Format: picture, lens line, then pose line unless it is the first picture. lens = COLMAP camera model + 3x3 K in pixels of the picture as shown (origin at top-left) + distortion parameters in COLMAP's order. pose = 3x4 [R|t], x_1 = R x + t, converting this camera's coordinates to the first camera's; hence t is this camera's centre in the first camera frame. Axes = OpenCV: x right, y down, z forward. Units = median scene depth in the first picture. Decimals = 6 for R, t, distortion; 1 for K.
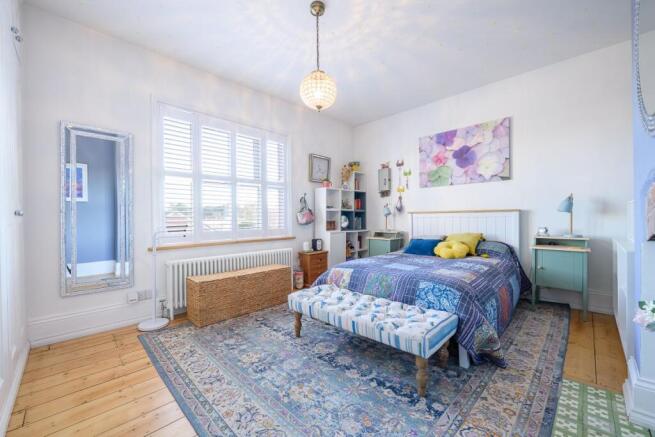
lens RADIAL K [[260.9, 0, 327.5], [0, 260.9, 220.7], [0, 0, 1]] dist [-0.002115, -0.000108]
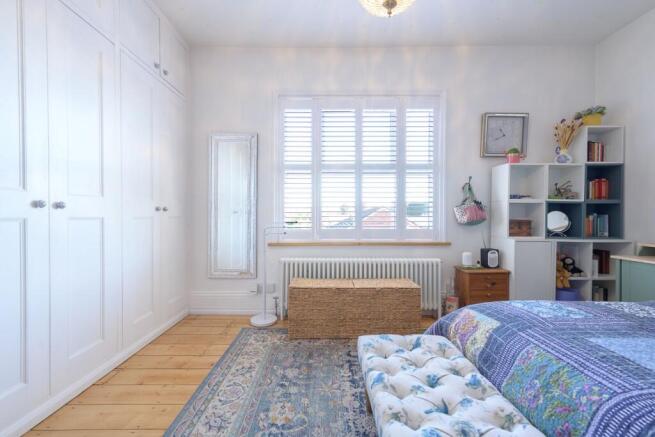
lens RADIAL K [[269.4, 0, 327.5], [0, 269.4, 218.5], [0, 0, 1]] dist [0.001967, 0.000184]
pose [[0.701013, 0.015793, -0.712973, 0.156960], [-0.013924, 0.999867, 0.008458, -0.001945], [0.713012, 0.003998, 0.701140, 0.304187]]
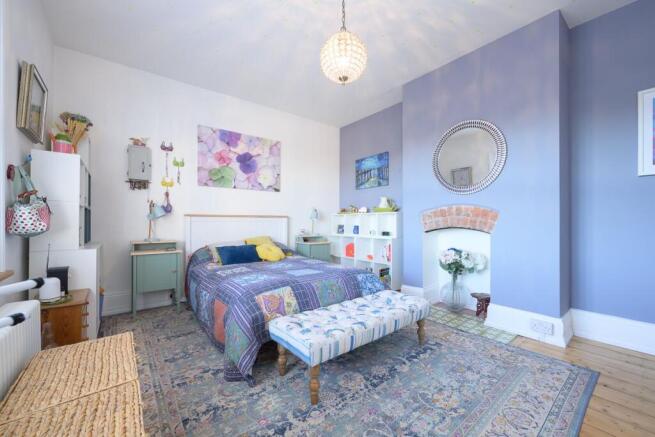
lens RADIAL K [[267.2, 0, 329.9], [0, 267.2, 222.0], [0, 0, 1]] dist [-0.002227, -0.000185]
pose [[0.110464, 0.008722, 0.993842, -0.477023], [0.007612, 0.999925, -0.009622, 0.000703], [-0.993851, 0.008628, 0.110390, 0.547080]]
